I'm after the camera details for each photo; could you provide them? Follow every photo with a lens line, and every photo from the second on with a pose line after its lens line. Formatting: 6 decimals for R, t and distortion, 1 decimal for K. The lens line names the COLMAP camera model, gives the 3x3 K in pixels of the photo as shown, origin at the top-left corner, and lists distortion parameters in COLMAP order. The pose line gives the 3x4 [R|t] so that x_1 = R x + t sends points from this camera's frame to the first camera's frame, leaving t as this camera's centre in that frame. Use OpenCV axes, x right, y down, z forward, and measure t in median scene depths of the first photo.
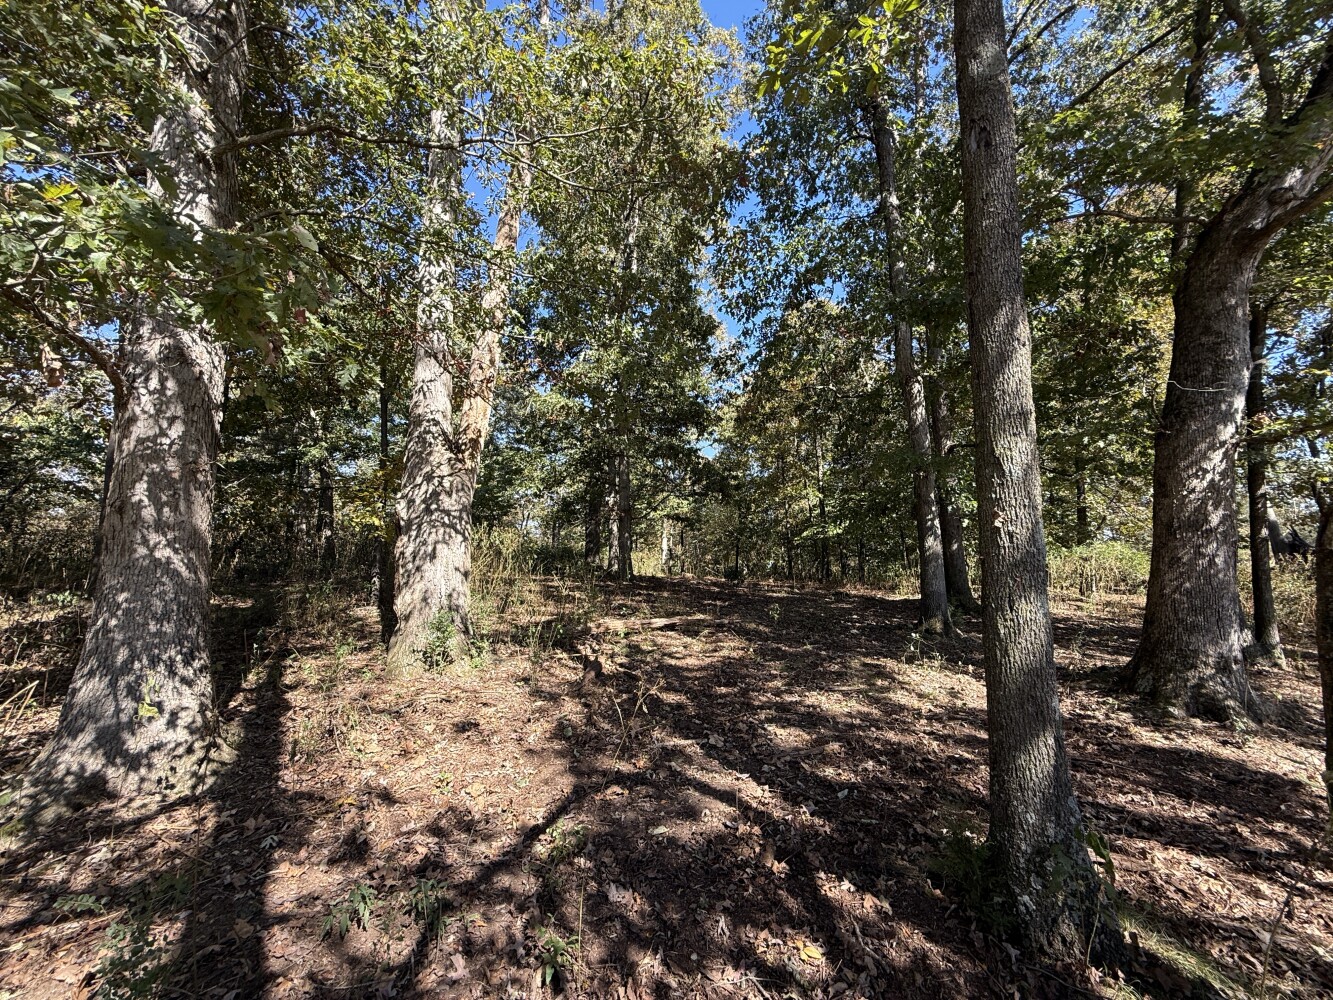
lens RADIAL K [[529.9, 0, 664.3], [0, 529.9, 503.6], [0, 0, 1]] dist [0.001895, 0.000476]
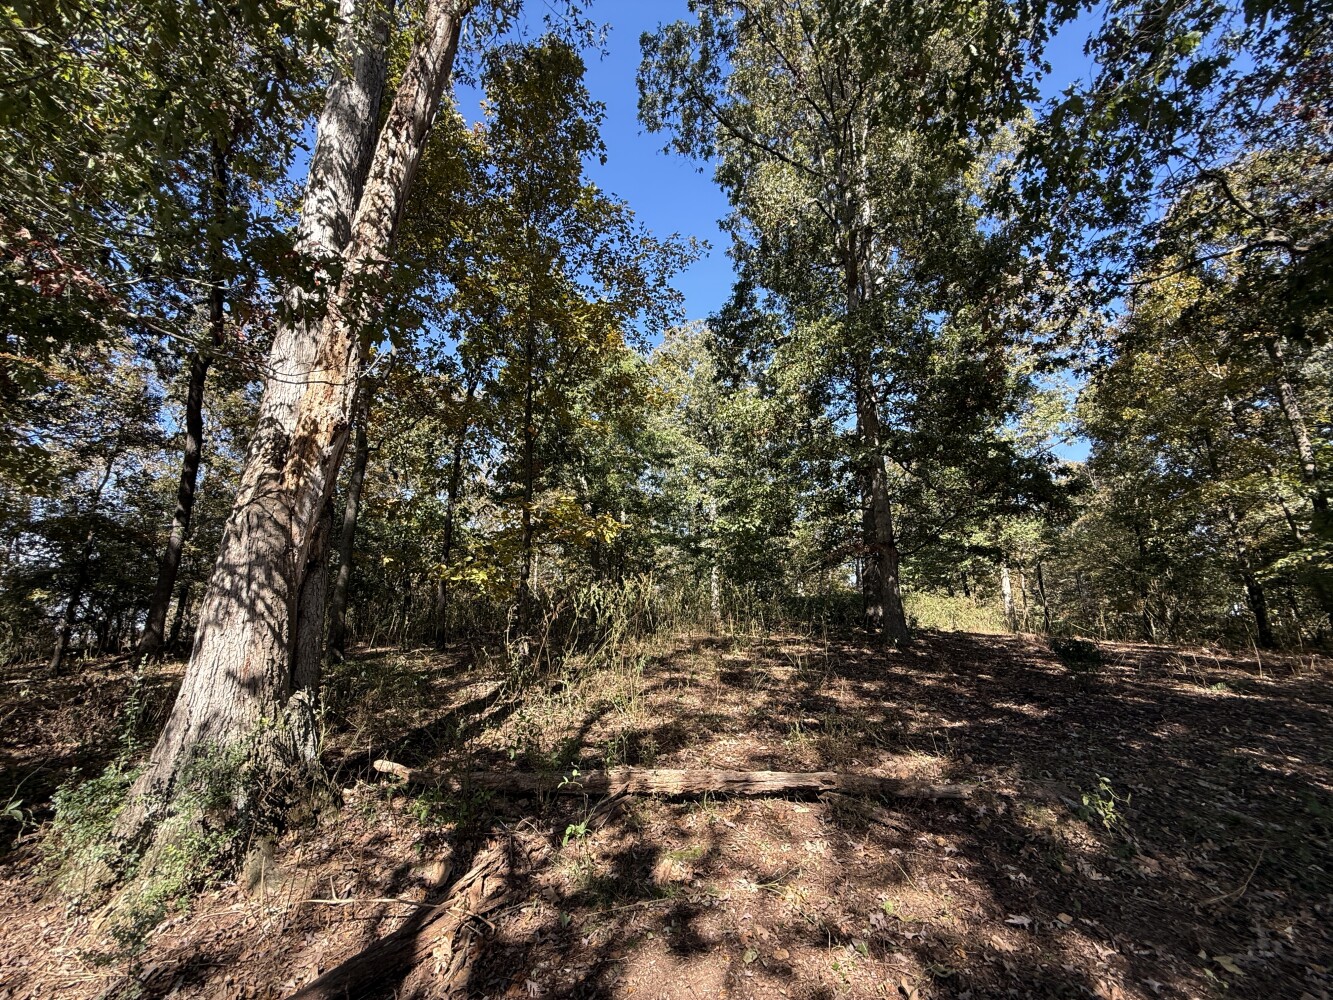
lens RADIAL K [[529.9, 0, 664.3], [0, 529.9, 503.6], [0, 0, 1]] dist [0.001895, 0.000476]
pose [[0.812662, -0.121494, -0.569929, 0.288754], [0.072531, 0.991508, -0.107942, 0.041293], [0.578204, 0.046383, 0.814573, 0.789841]]
